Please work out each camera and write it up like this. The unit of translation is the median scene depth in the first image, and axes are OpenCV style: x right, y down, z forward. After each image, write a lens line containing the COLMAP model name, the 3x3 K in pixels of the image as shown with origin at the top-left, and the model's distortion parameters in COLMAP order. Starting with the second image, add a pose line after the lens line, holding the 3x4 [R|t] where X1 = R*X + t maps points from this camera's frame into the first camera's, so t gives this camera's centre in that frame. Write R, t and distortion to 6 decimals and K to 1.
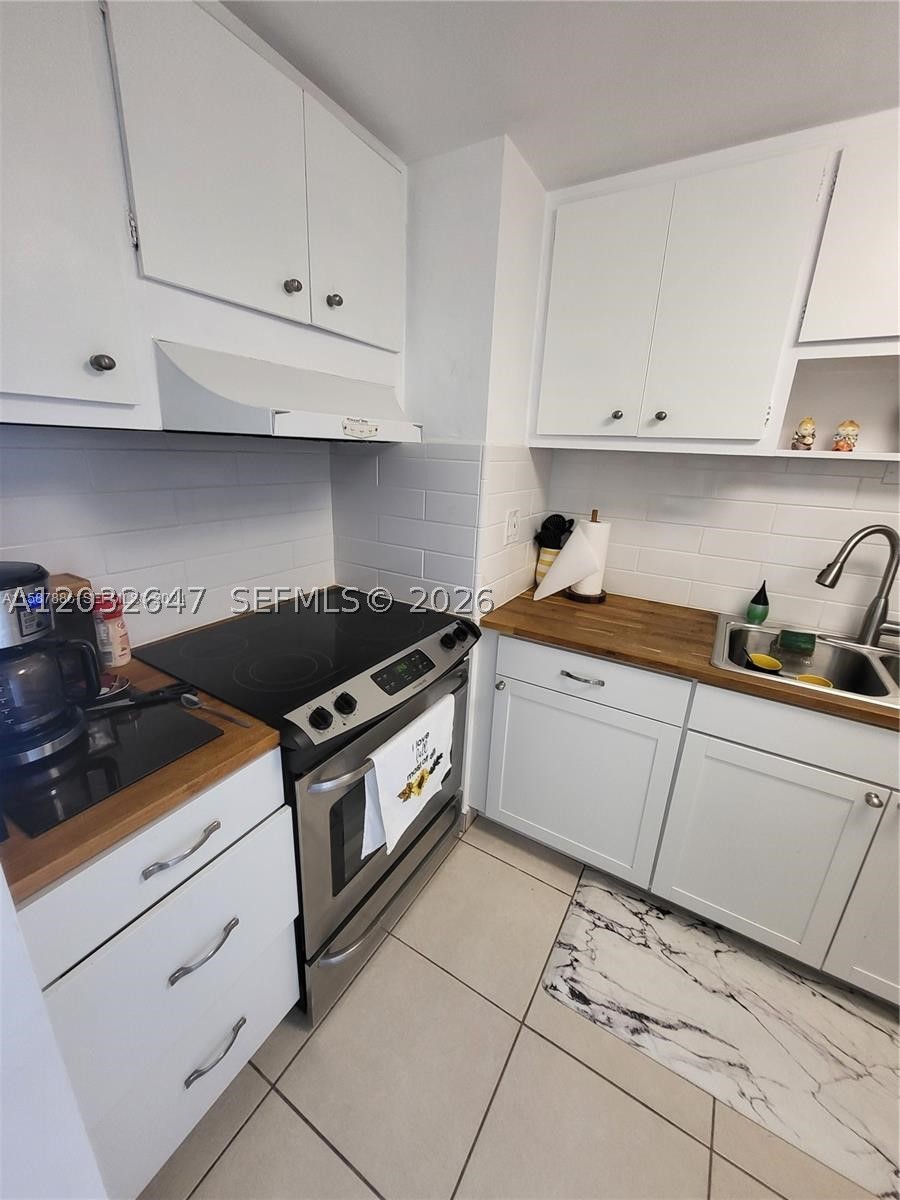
lens RADIAL K [[474.6, 0, 443.2], [0, 474.6, 598.0], [0, 0, 1]] dist [-0.001923, -0.000441]
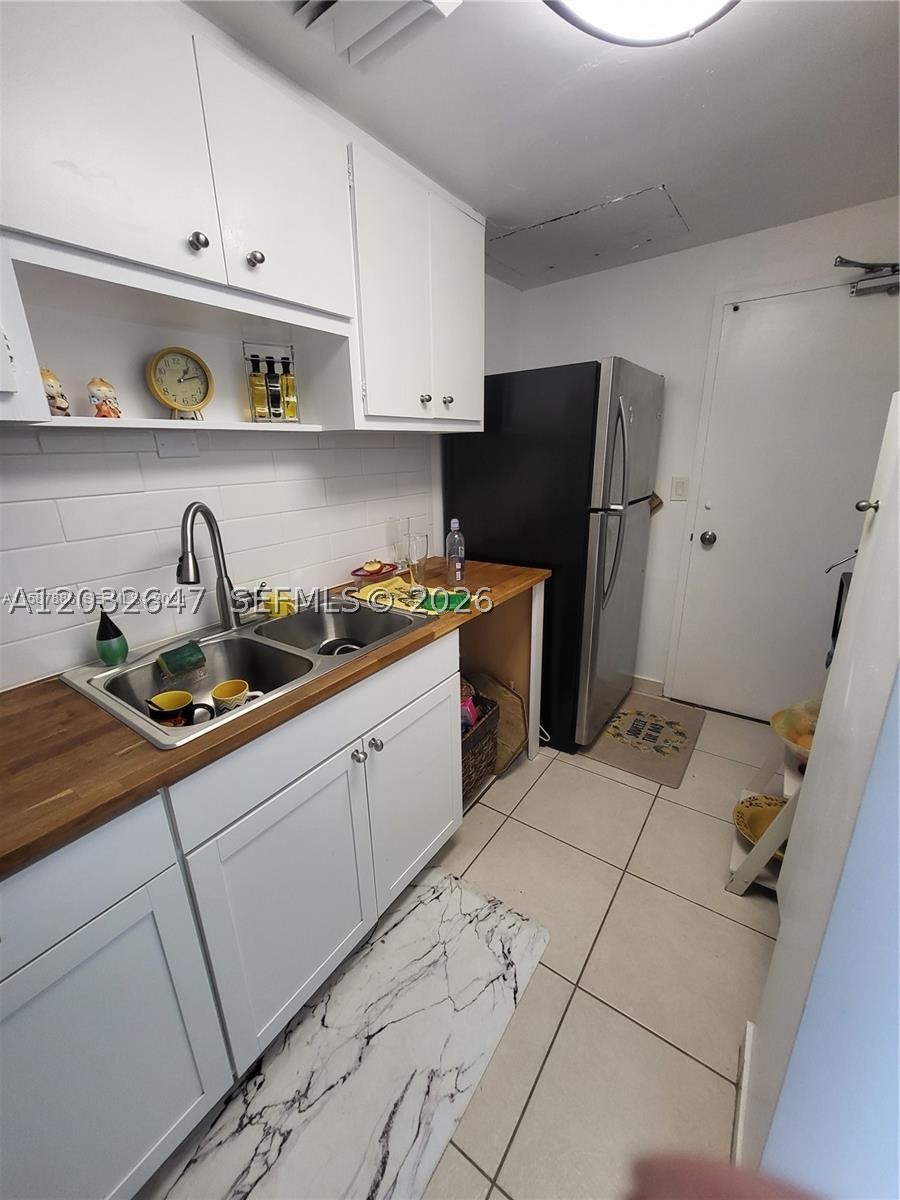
lens RADIAL K [[474.6, 0, 443.2], [0, 474.6, 598.0], [0, 0, 1]] dist [-0.001923, -0.000441]
pose [[0.075504, -0.334226, 0.939464, 0.061950], [0.332085, 0.896798, 0.292358, -0.093363], [-0.940223, 0.289907, 0.178704, 0.437350]]
